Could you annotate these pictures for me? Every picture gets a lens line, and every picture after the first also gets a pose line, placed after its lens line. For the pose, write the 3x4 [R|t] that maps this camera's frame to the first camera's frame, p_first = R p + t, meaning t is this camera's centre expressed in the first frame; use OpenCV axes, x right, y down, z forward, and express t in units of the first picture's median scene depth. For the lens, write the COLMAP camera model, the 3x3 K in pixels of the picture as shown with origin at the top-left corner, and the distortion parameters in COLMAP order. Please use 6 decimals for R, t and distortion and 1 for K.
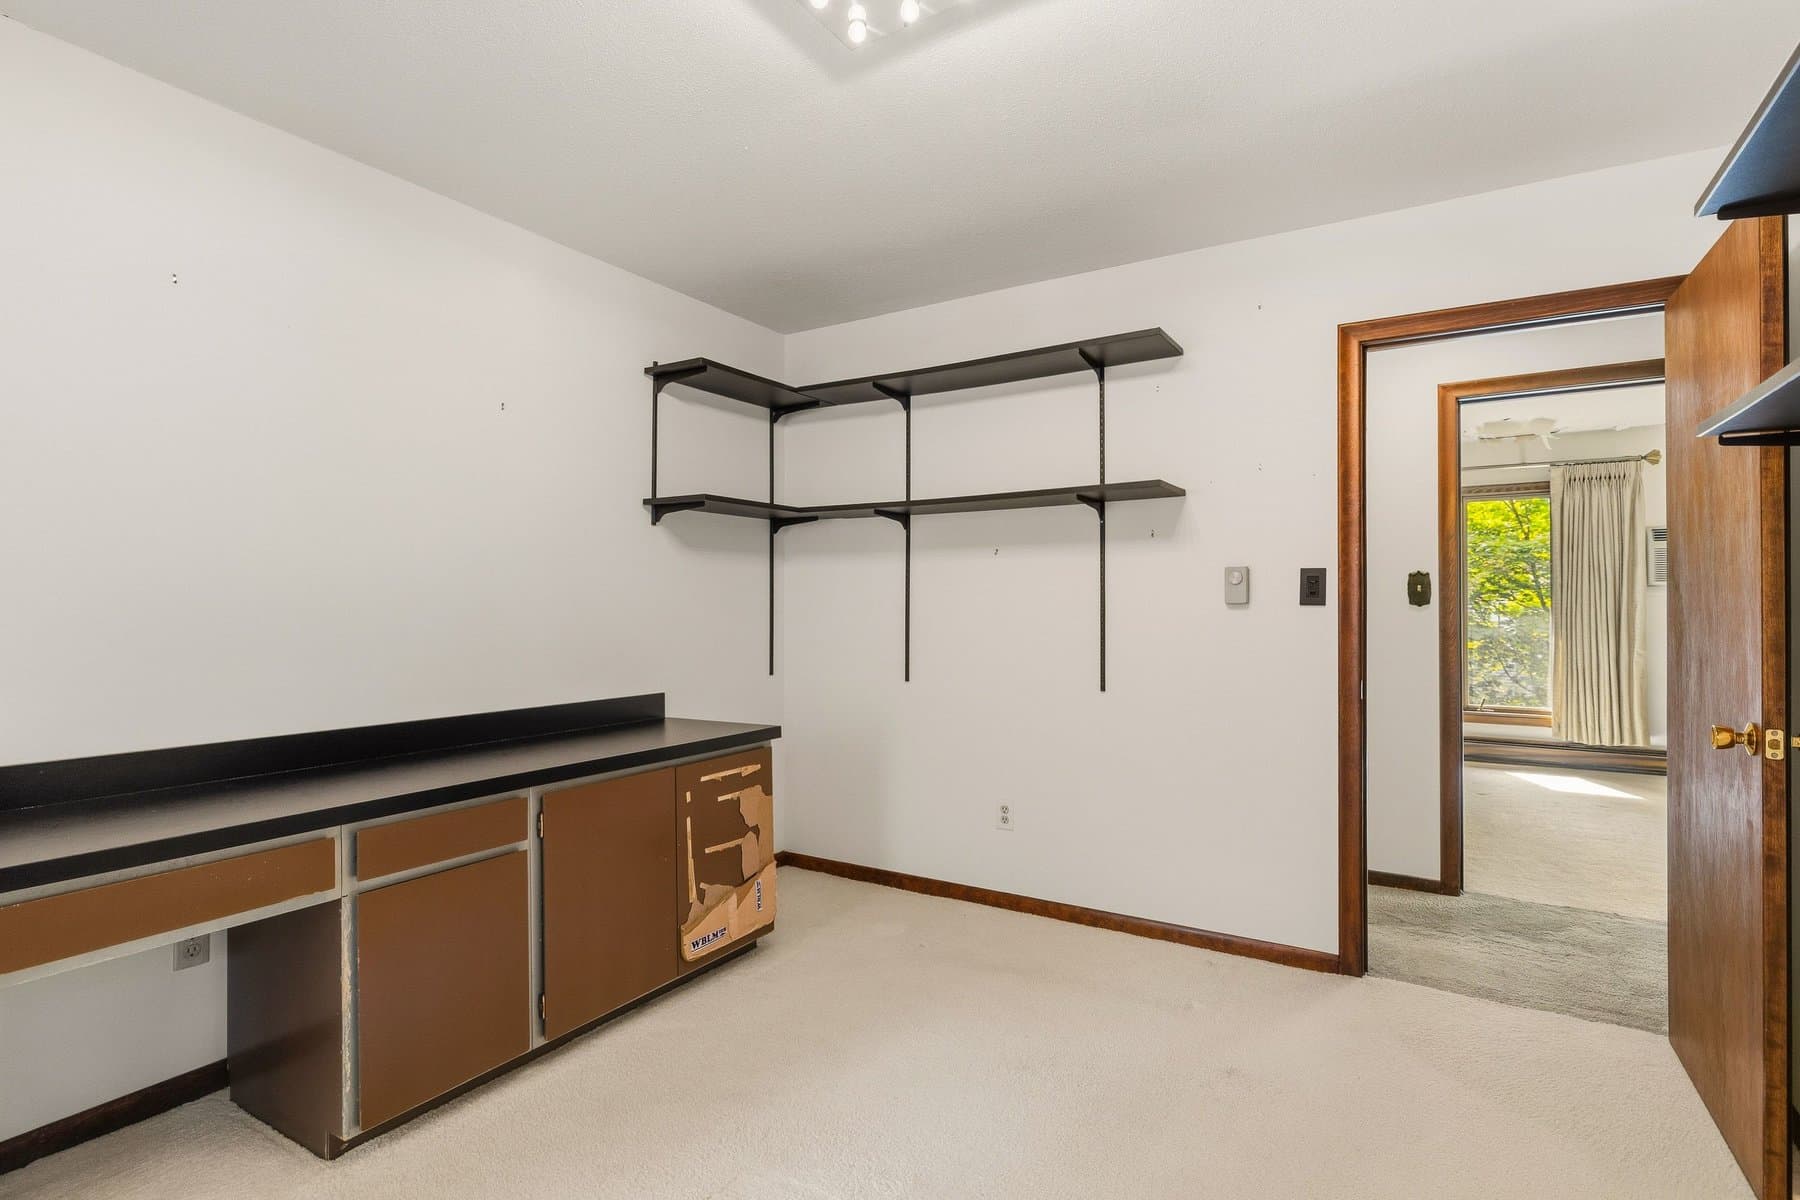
lens RADIAL K [[884.3, 0, 900.6], [0, 884.3, 598.3], [0, 0, 1]] dist [0.000896, 0.000079]
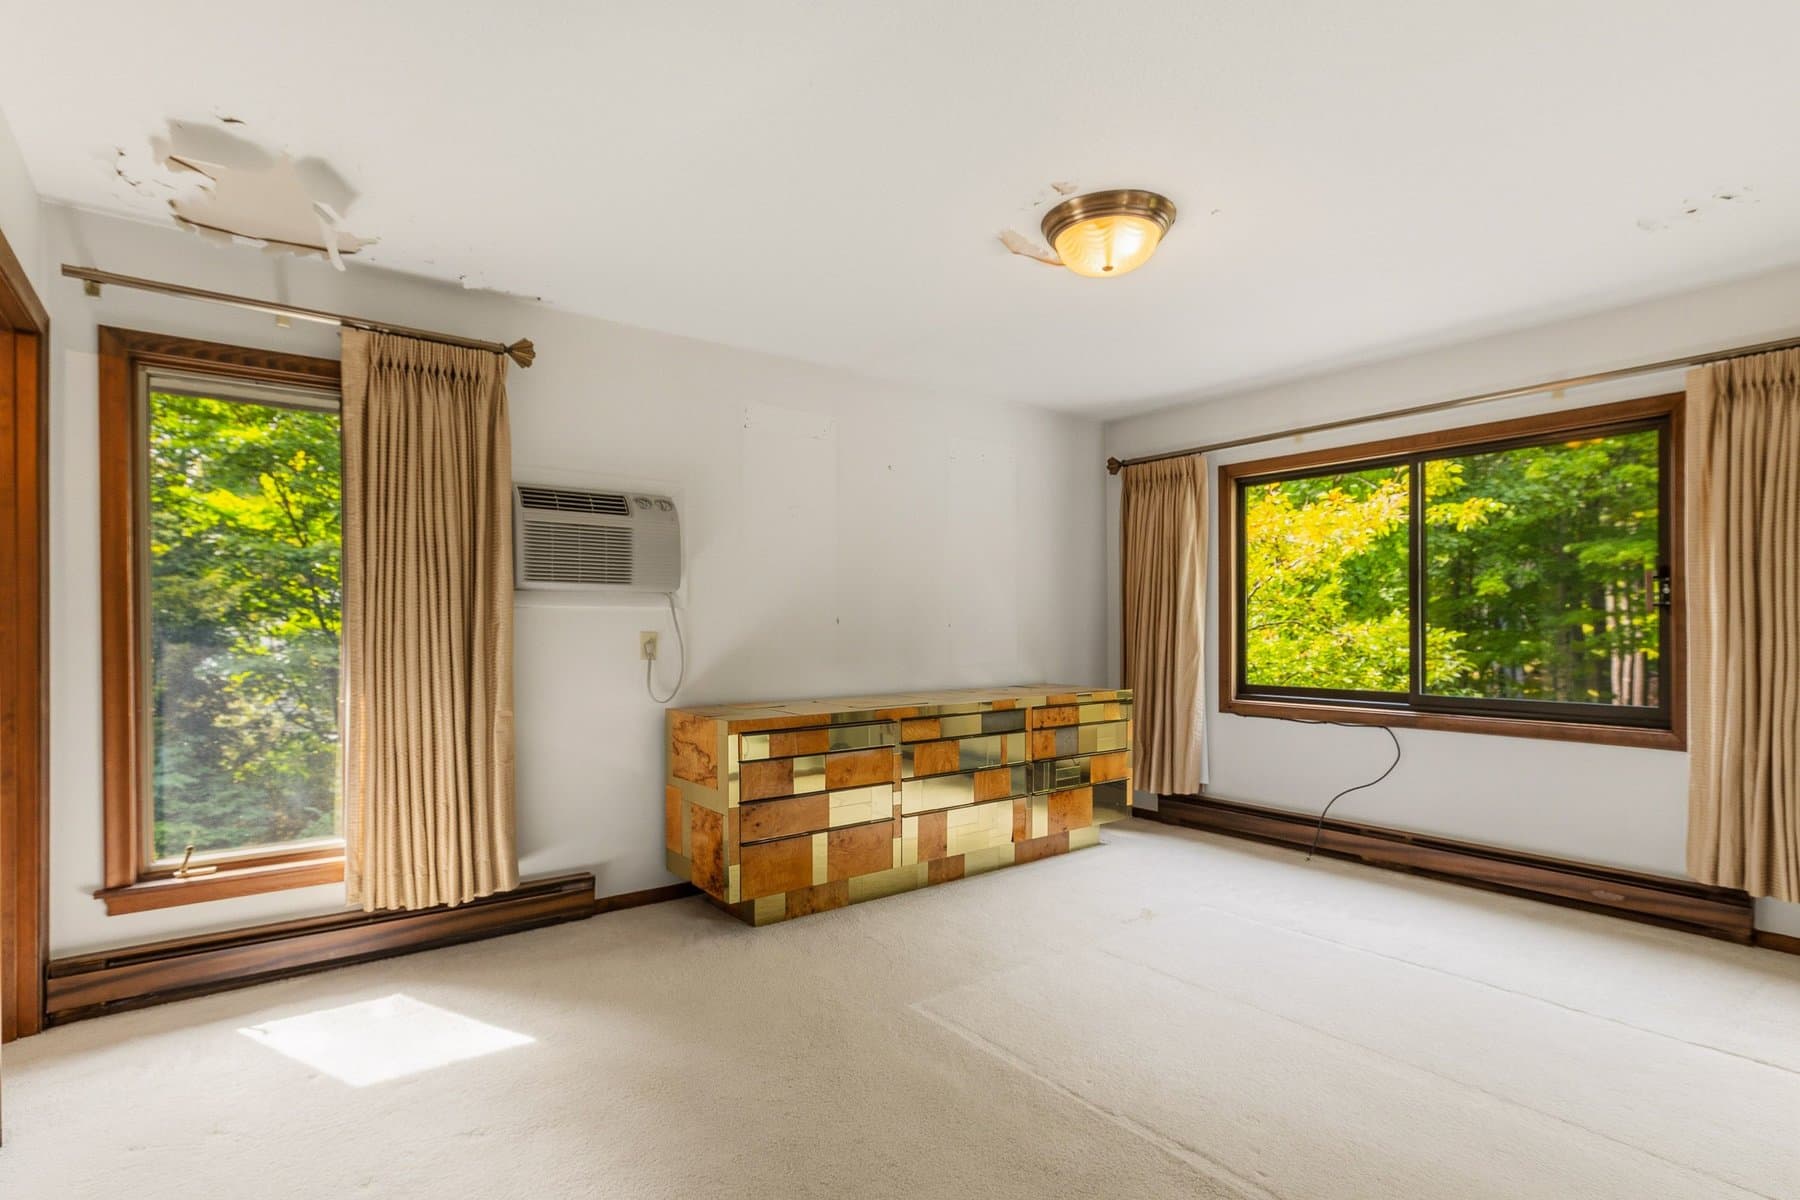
lens RADIAL K [[884.3, 0, 905.3], [0, 884.3, 631.9], [0, 0, 1]] dist [0.000896, 0.000079]
pose [[0.351336, -0.006795, 0.936225, 0.129089], [-0.005446, 0.999942, 0.009301, 0.001961], [-0.936234, -0.008367, 0.351279, 0.180292]]
